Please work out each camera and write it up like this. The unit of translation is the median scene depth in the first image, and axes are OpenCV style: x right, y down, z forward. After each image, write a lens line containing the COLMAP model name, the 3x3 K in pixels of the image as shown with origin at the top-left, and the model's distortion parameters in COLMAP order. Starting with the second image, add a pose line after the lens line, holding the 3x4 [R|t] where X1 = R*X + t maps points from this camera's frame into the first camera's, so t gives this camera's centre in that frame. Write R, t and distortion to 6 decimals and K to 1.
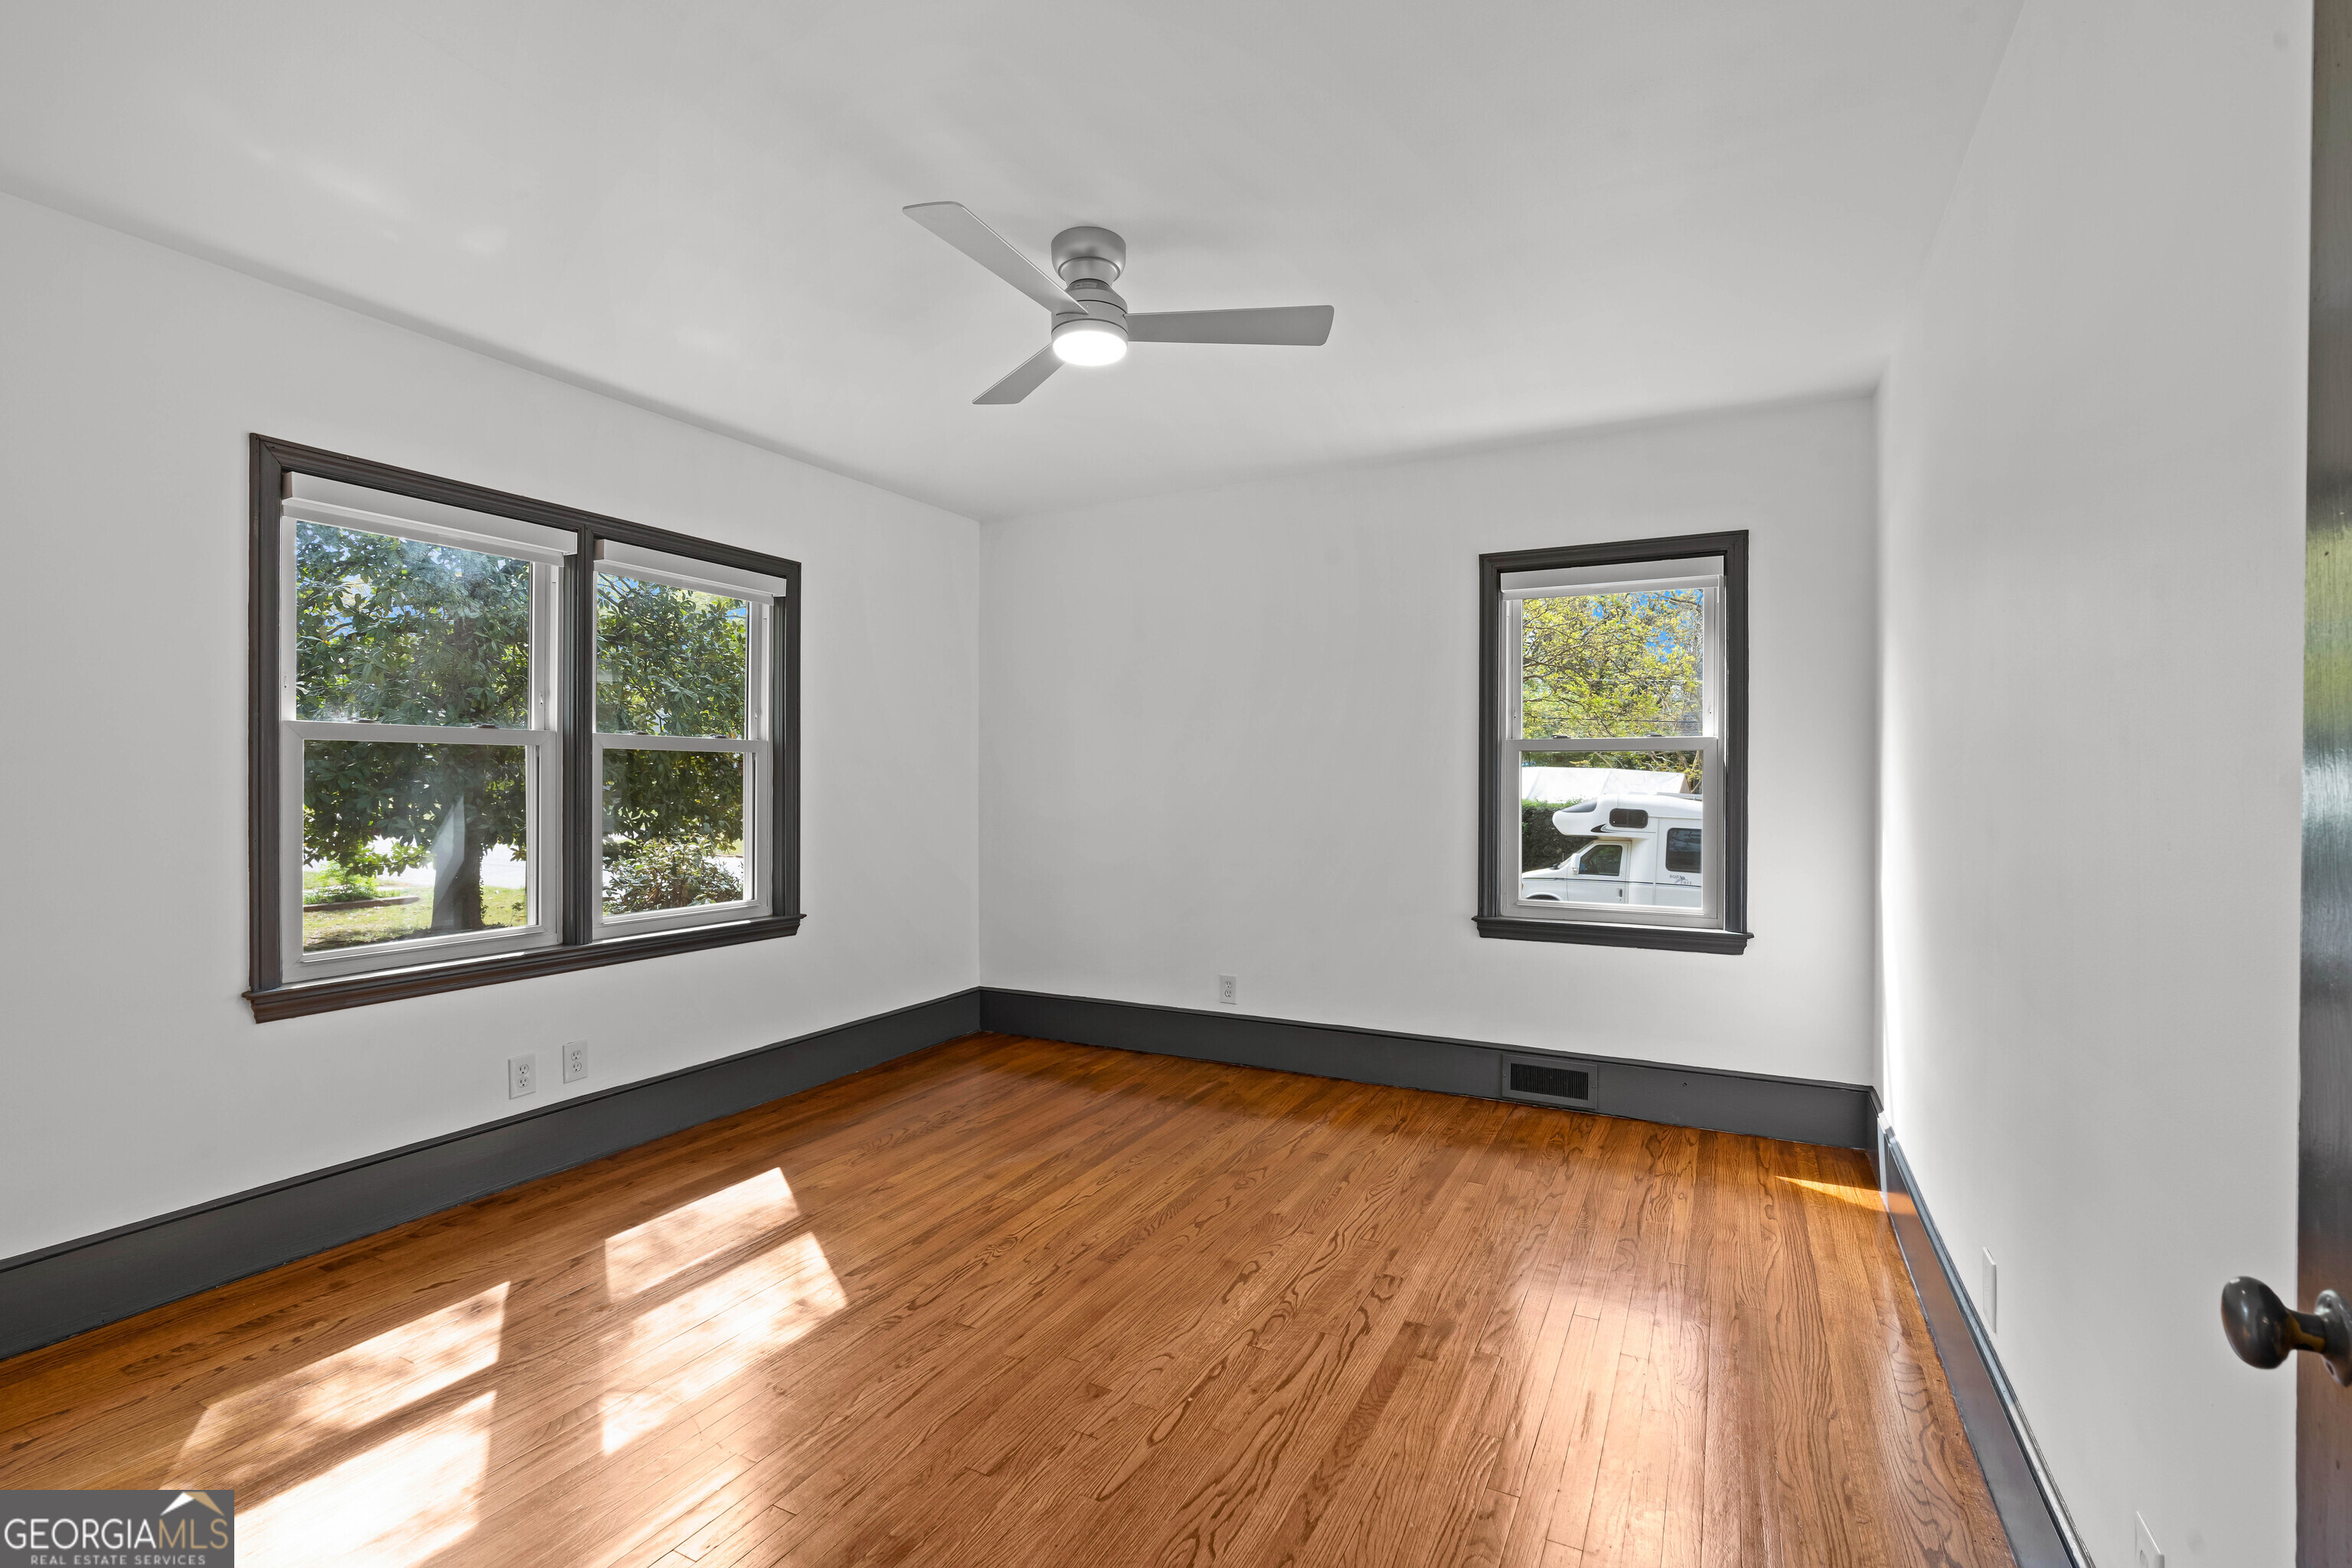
lens RADIAL K [[1055.3, 0, 1174.5], [0, 1055.3, 776.6], [0, 0, 1]] dist [-0.003449, -0.000049]
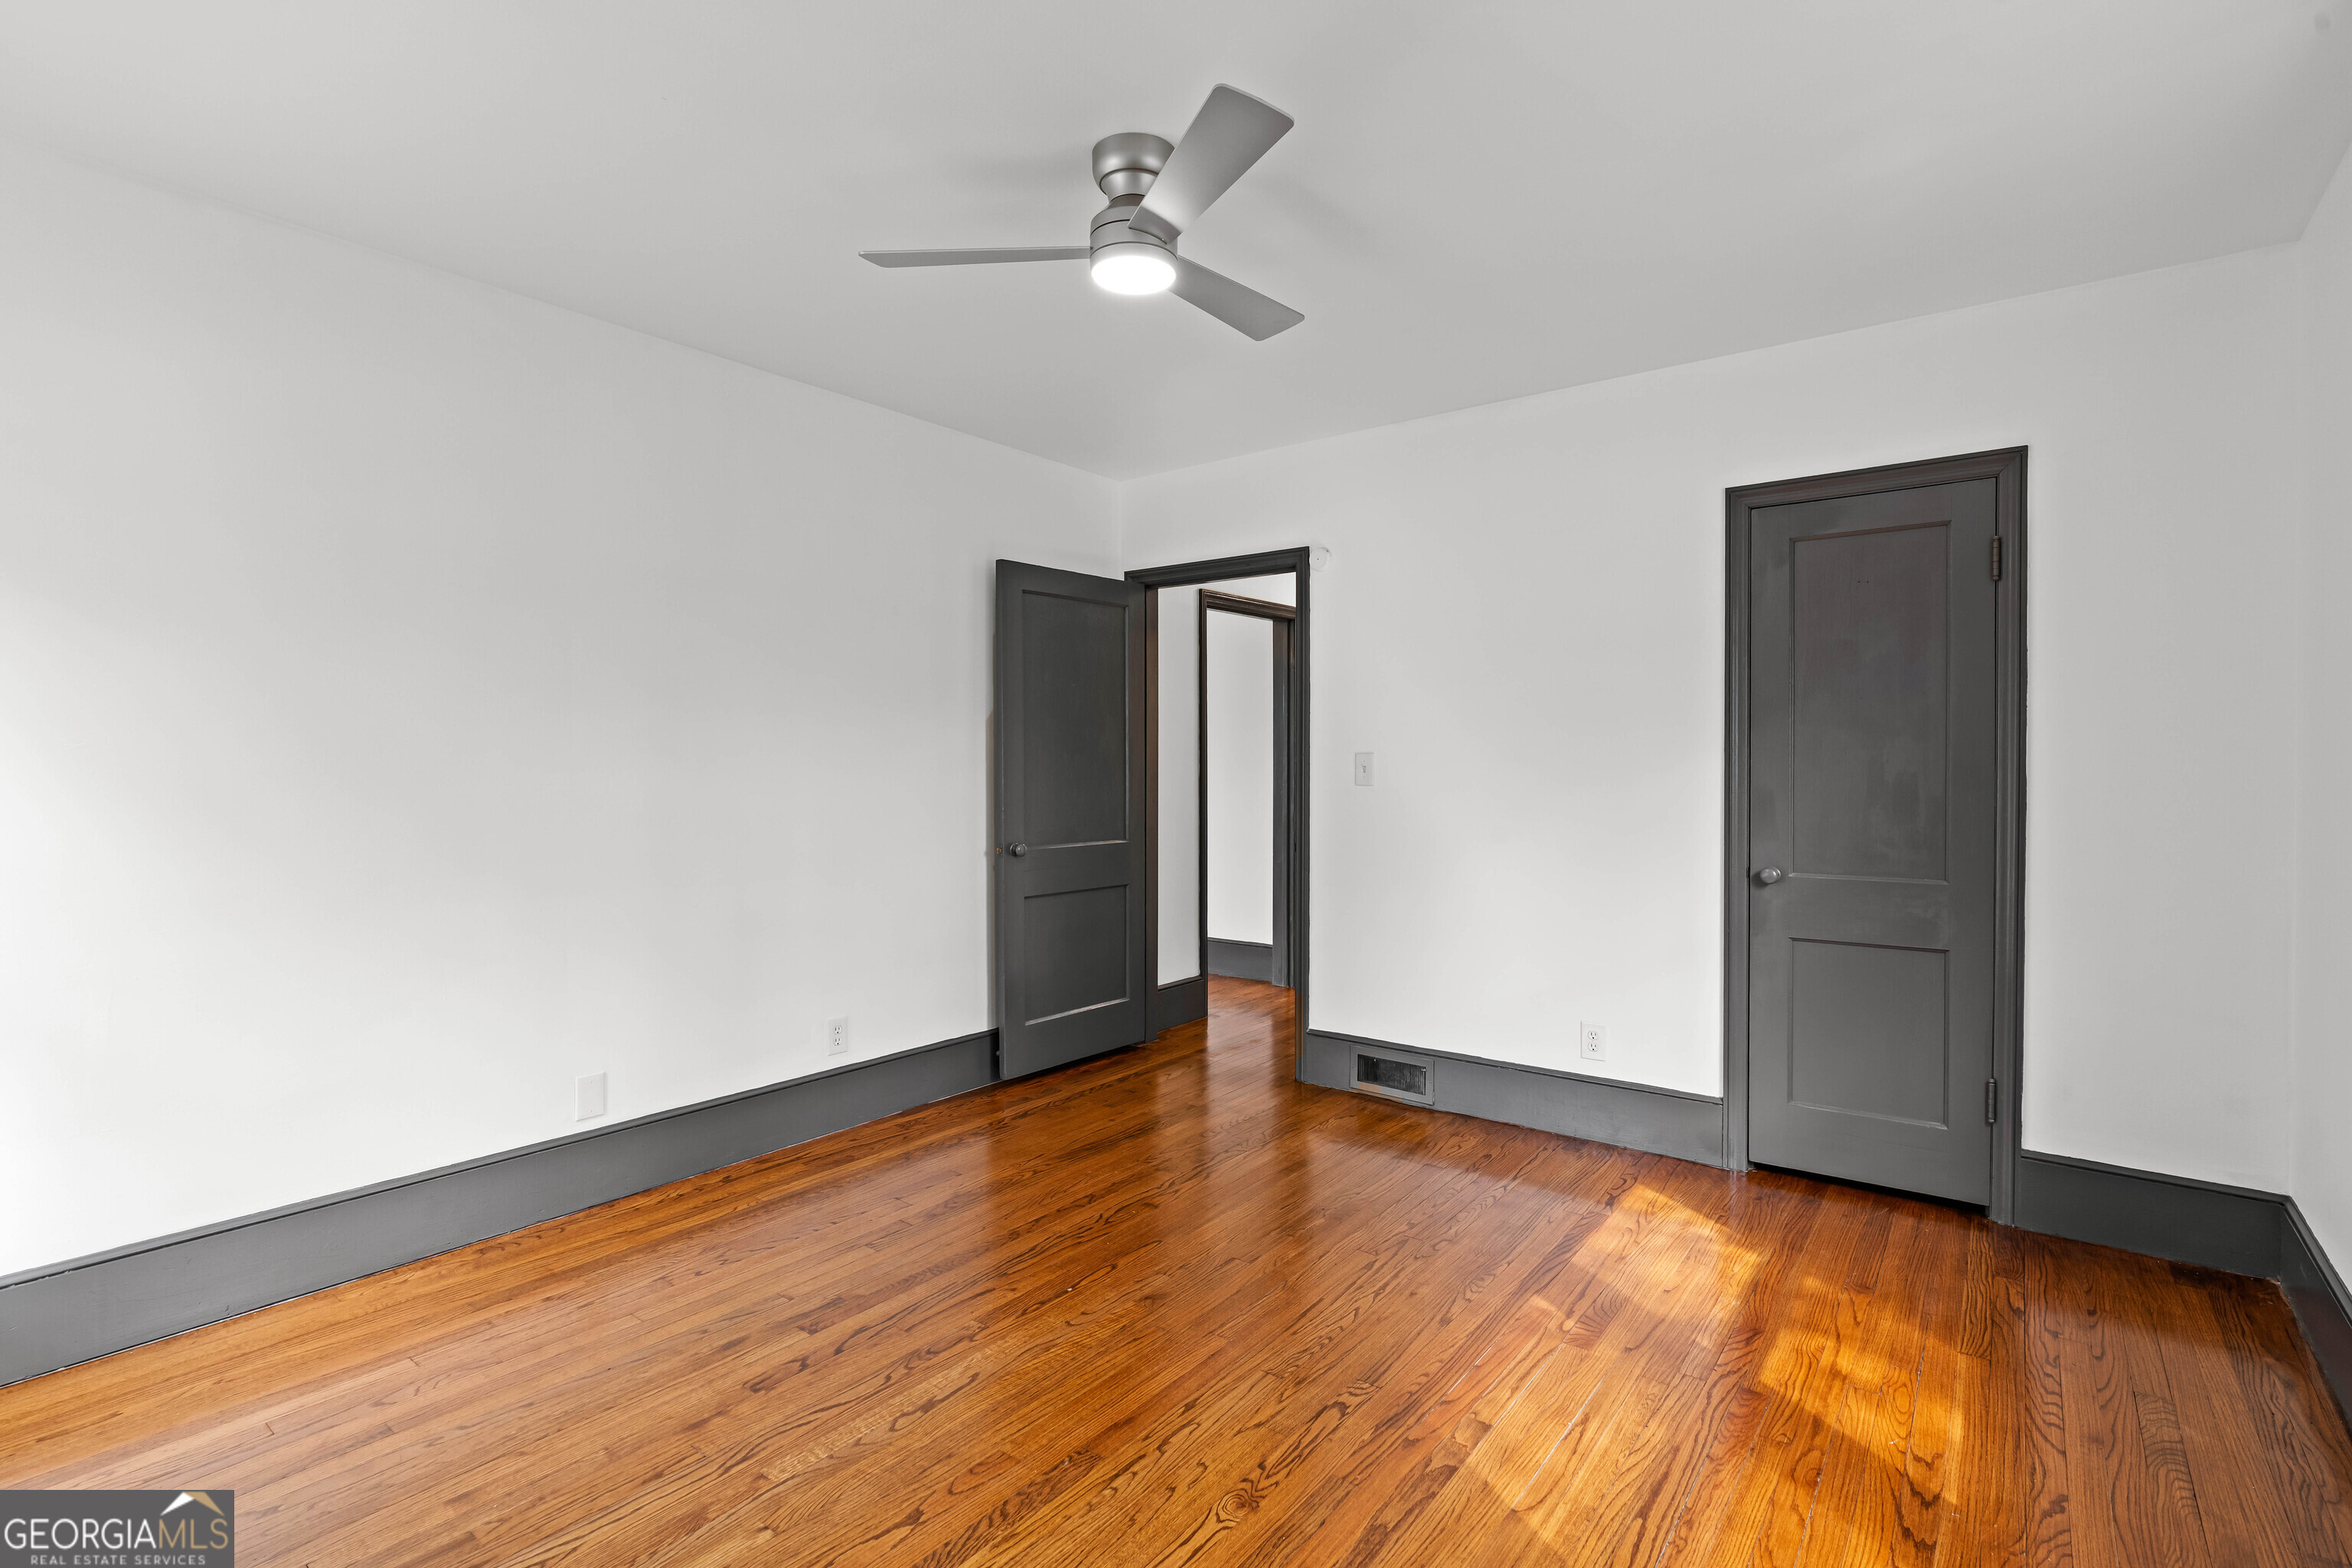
lens RADIAL K [[1058.8, 0, 1179.4], [0, 1058.8, 779.9], [0, 0, 1]] dist [-0.005535, 0.000393]
pose [[-0.984691, -0.004375, 0.174252, -0.263998], [-0.002701, 0.999948, 0.009839, 0.005343], [-0.174286, 0.009217, -0.984652, 1.820042]]
